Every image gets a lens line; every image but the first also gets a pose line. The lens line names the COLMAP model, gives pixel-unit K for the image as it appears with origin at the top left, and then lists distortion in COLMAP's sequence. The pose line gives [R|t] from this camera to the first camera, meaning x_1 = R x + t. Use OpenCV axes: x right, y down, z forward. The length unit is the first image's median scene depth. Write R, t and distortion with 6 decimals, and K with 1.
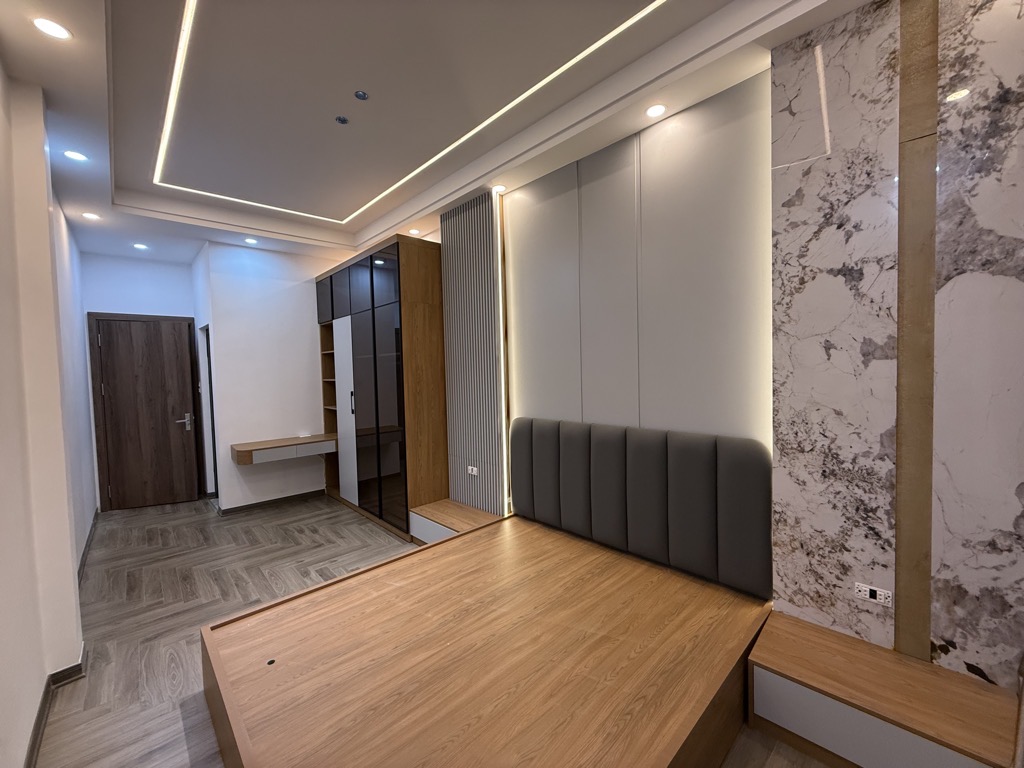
lens RADIAL K [[401.7, 0, 507.1], [0, 401.7, 384.6], [0, 0, 1]] dist [0.003278, 0.000460]
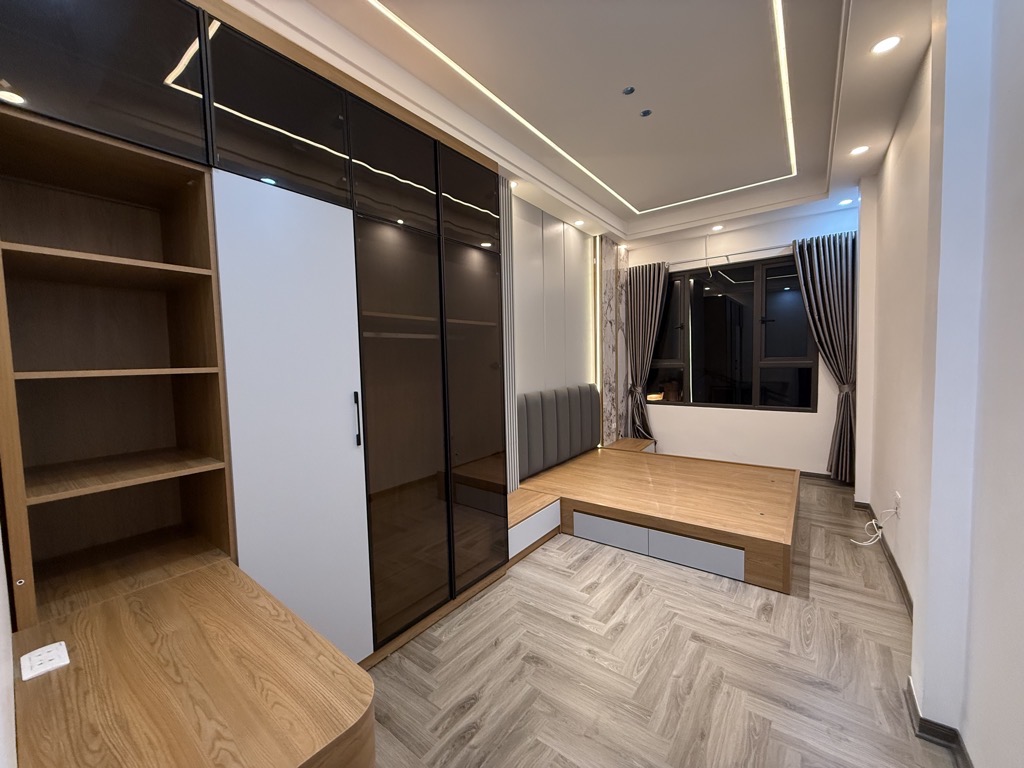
lens RADIAL K [[401.7, 0, 511.4], [0, 401.7, 385.0], [0, 0, 1]] dist [0.003278, 0.000460]
pose [[-0.159773, -0.032466, 0.986620, -1.329941], [0.070316, 0.996546, 0.044180, 0.002366], [-0.984646, 0.076434, -0.156939, 1.456780]]
